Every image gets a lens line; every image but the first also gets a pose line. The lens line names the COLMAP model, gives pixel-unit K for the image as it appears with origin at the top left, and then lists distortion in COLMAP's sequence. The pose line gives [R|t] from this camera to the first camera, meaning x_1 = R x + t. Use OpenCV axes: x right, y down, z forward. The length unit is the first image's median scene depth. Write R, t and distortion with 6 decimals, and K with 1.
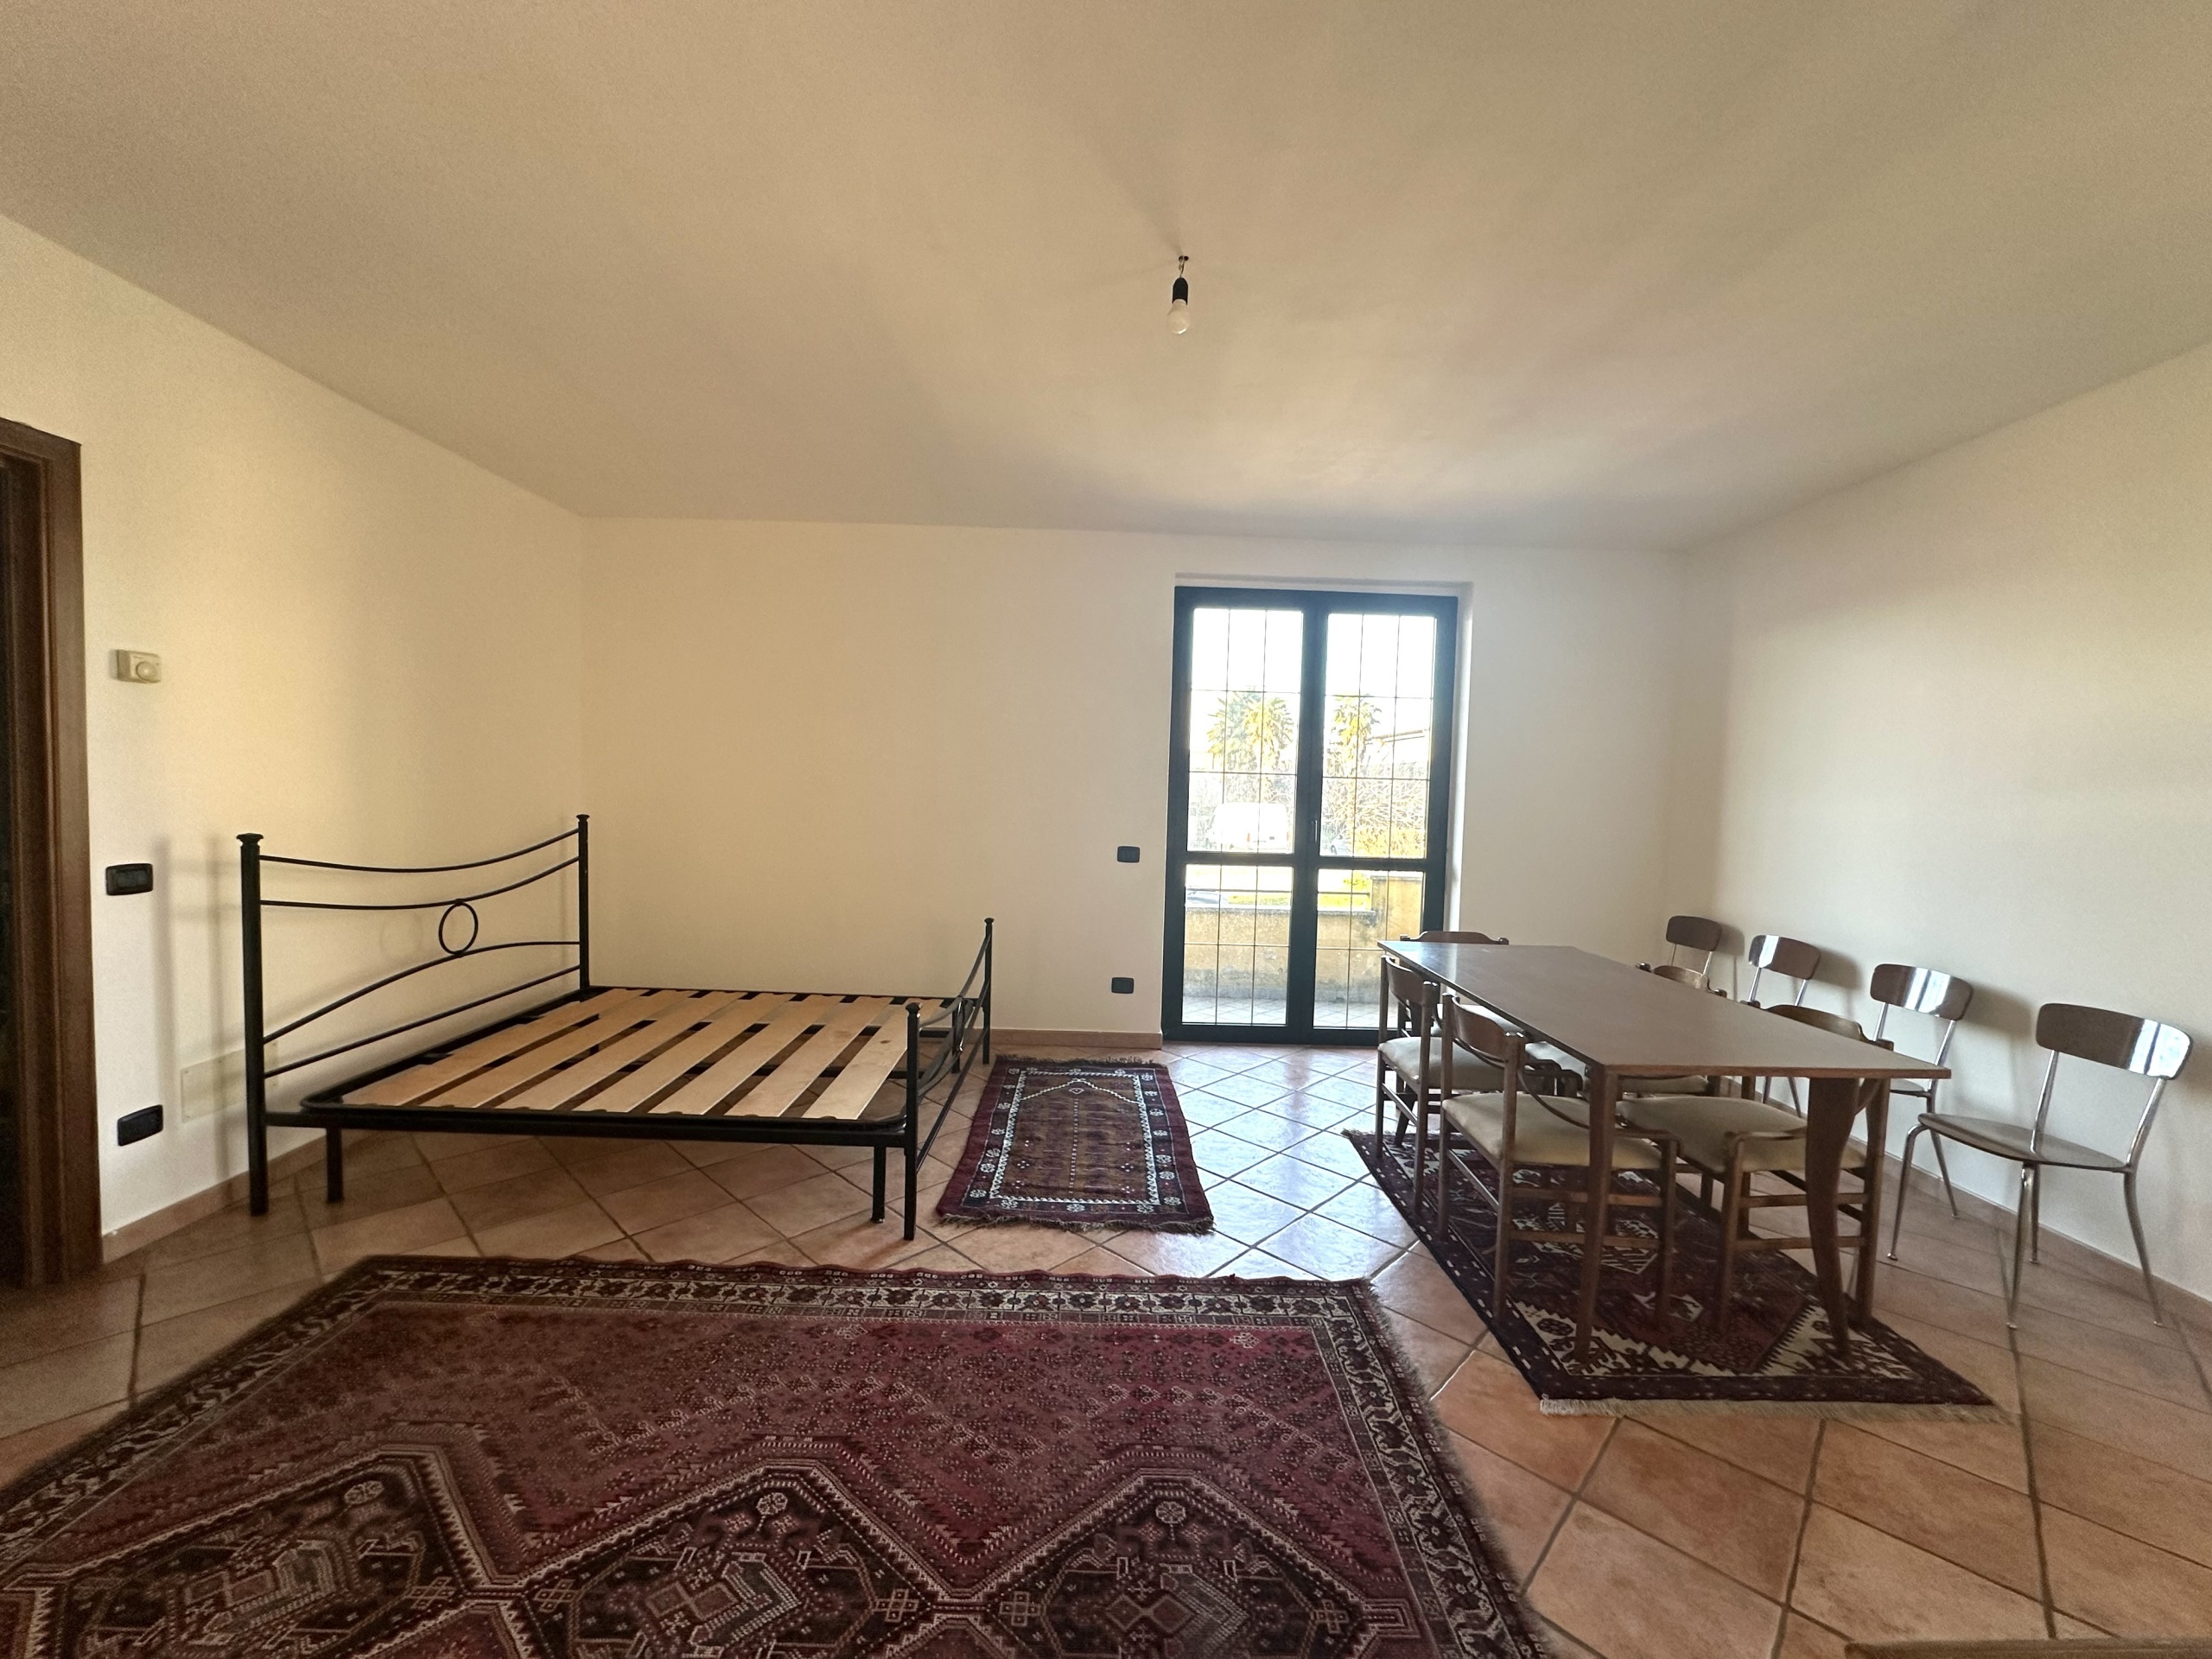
lens RADIAL K [[877.9, 0, 1106.0], [0, 877.9, 829.5], [0, 0, 1]] dist [-0.003855, 0.000174]
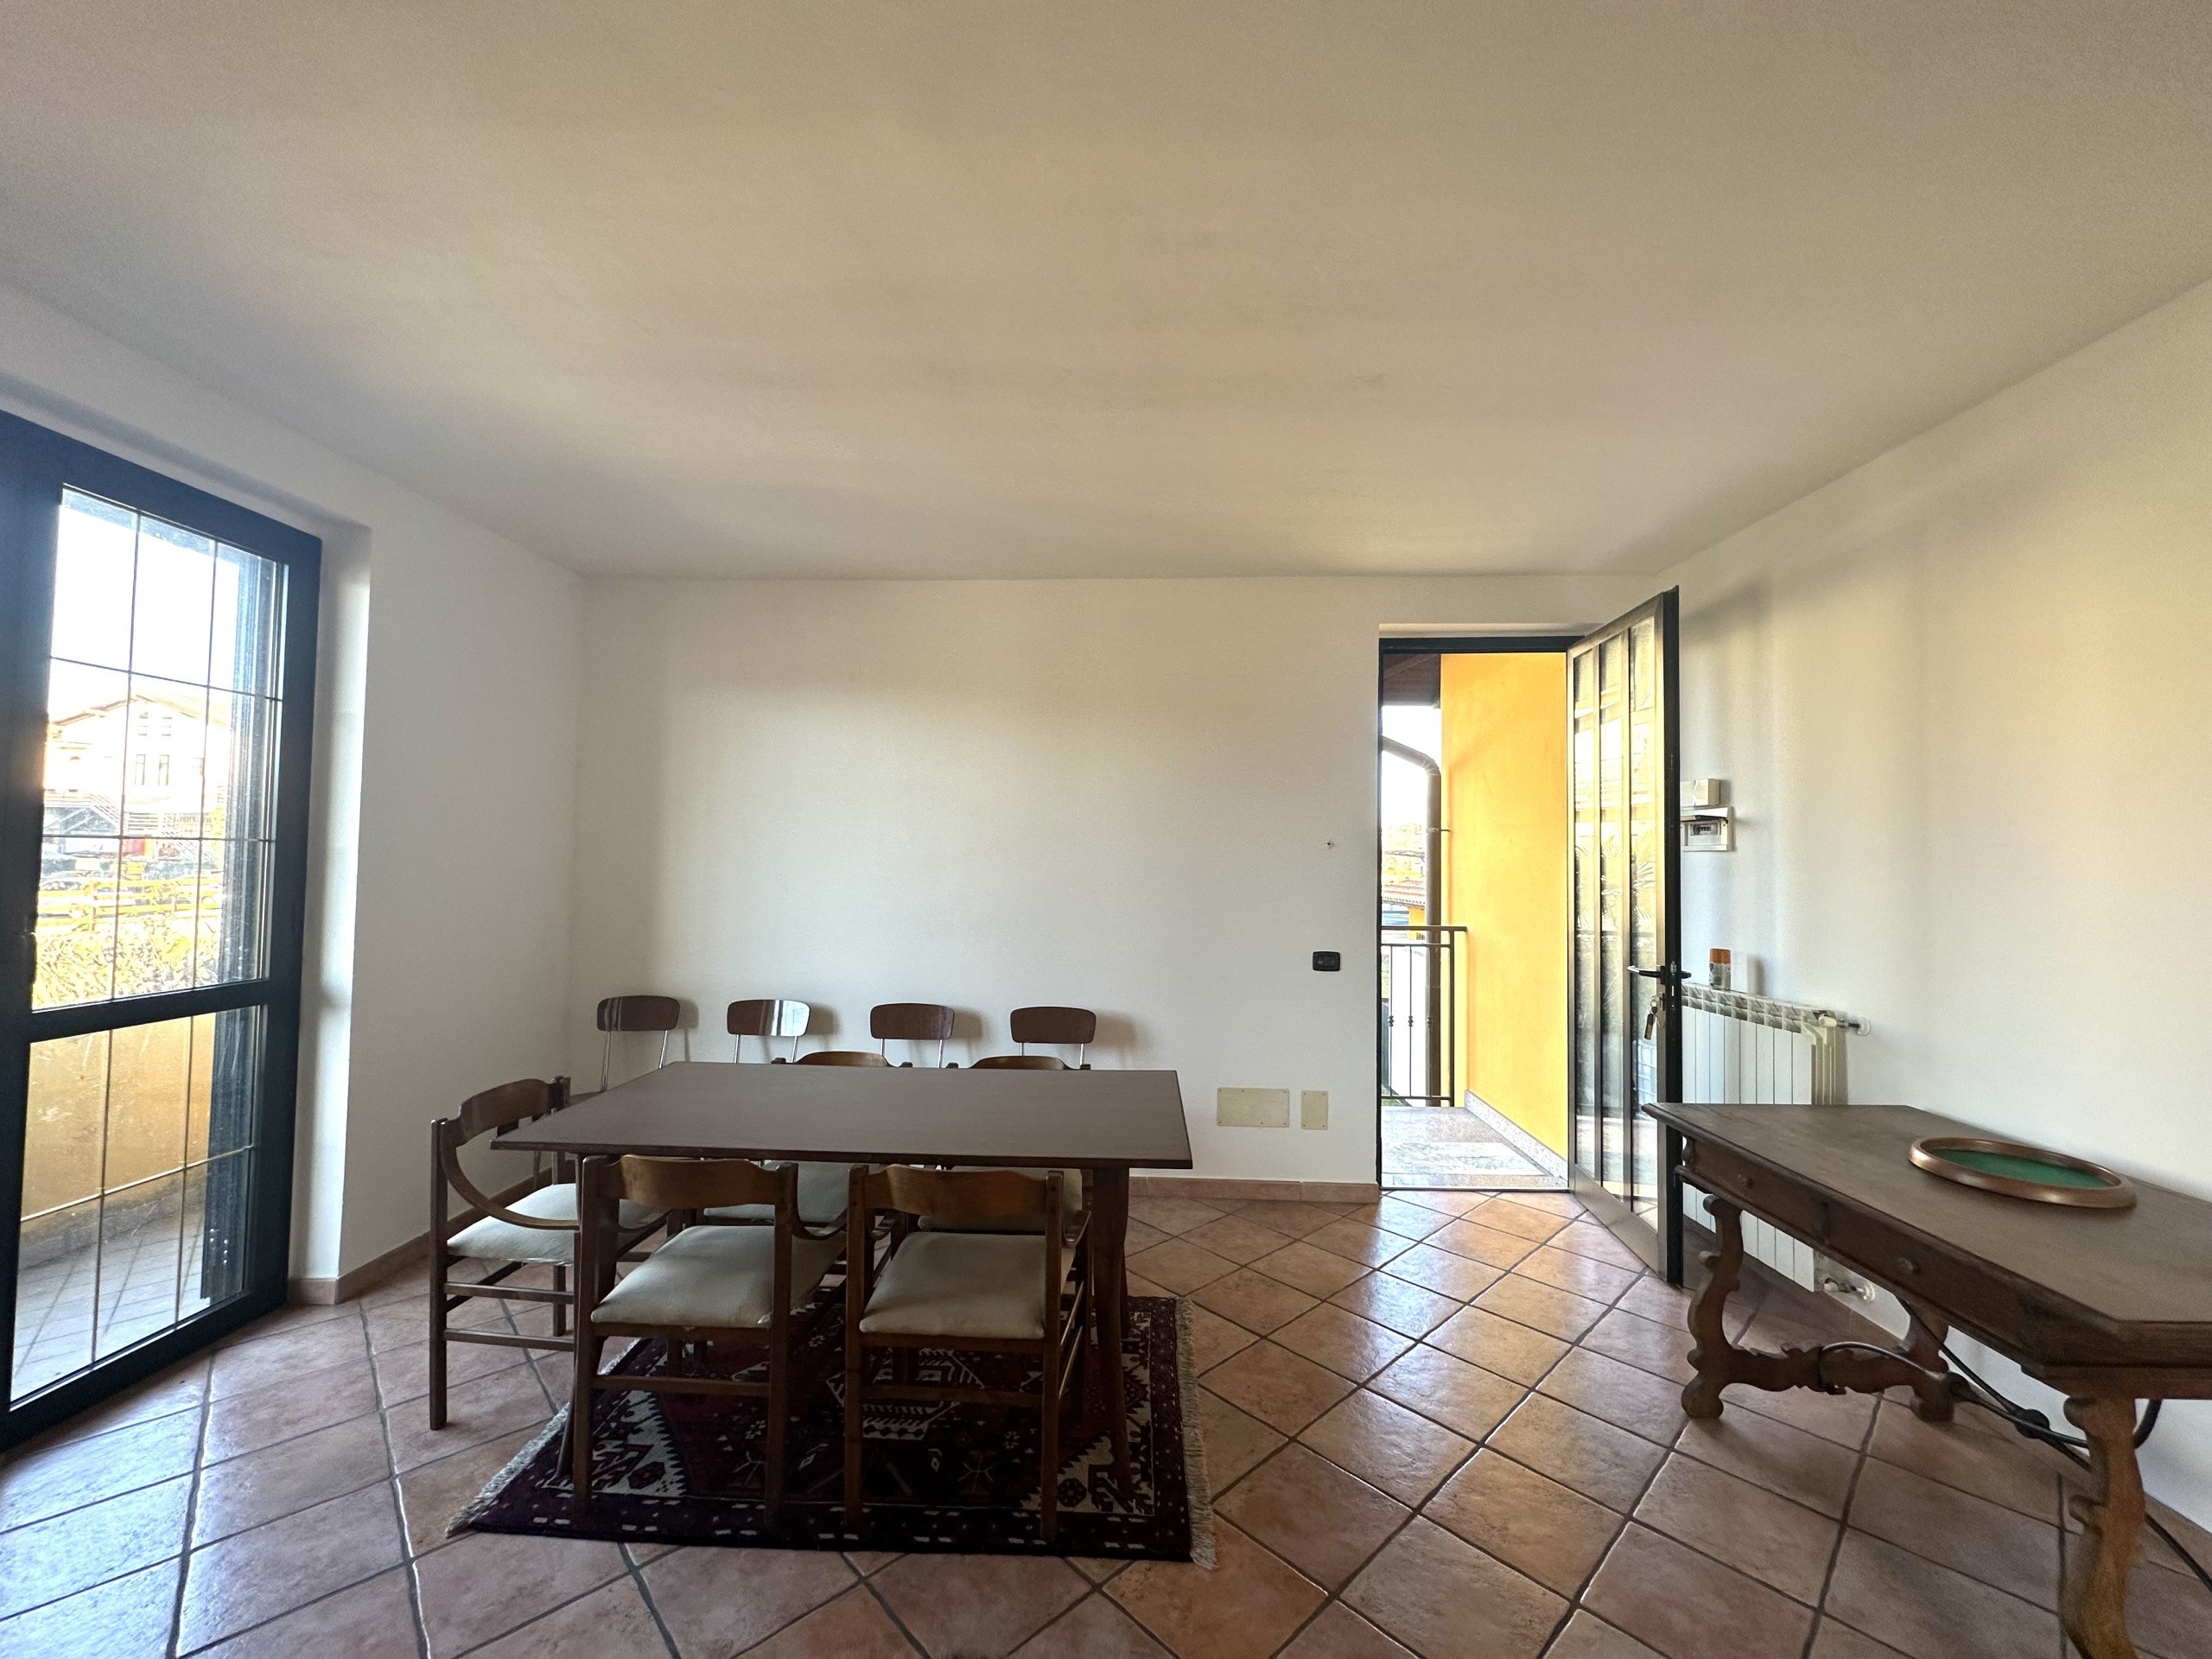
lens RADIAL K [[877.9, 0, 1106.0], [0, 877.9, 829.5], [0, 0, 1]] dist [-0.003855, 0.000174]
pose [[0.050507, 0.007716, 0.998694, -0.339585], [0.034905, 0.999346, -0.009486, -0.076749], [-0.998114, 0.035339, 0.050204, 0.841838]]
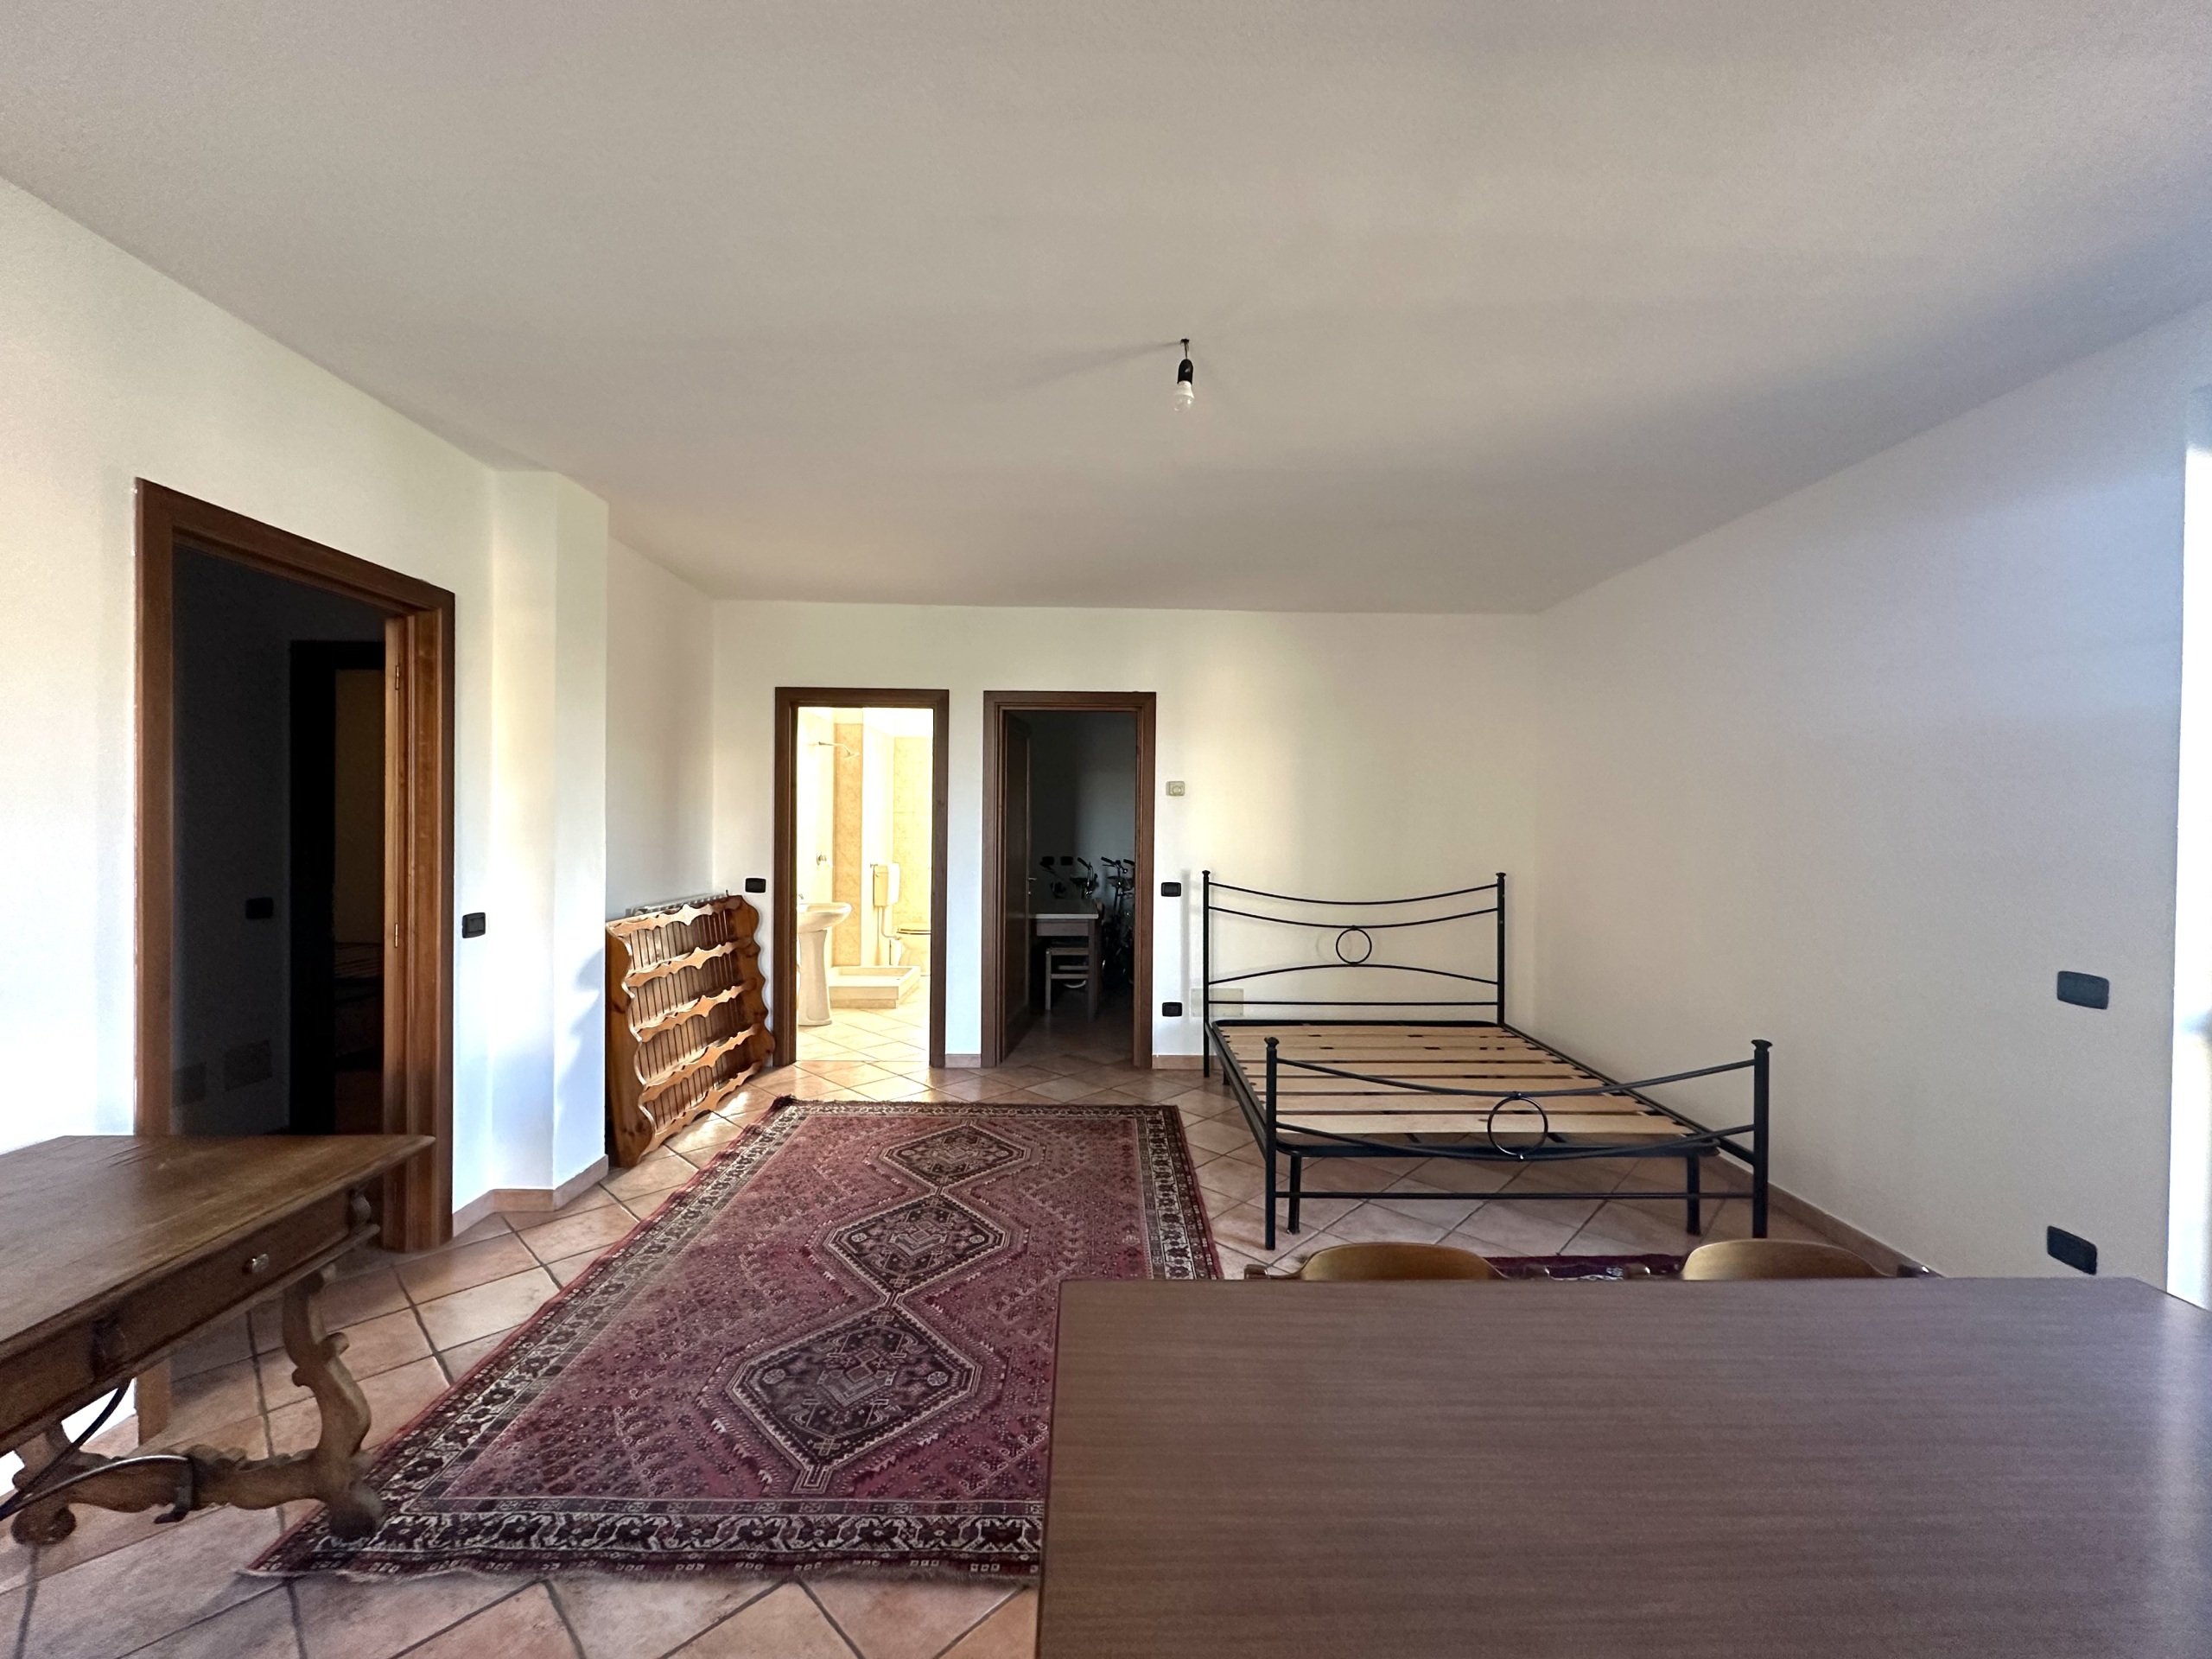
lens RADIAL K [[877.9, 0, 1106.0], [0, 877.9, 829.5], [0, 0, 1]] dist [-0.003855, 0.000174]
pose [[0.006302, -0.016688, -0.999841, 0.990849], [-0.057413, 0.998205, -0.017023, -0.041930], [0.998331, 0.057511, 0.005333, 0.824678]]
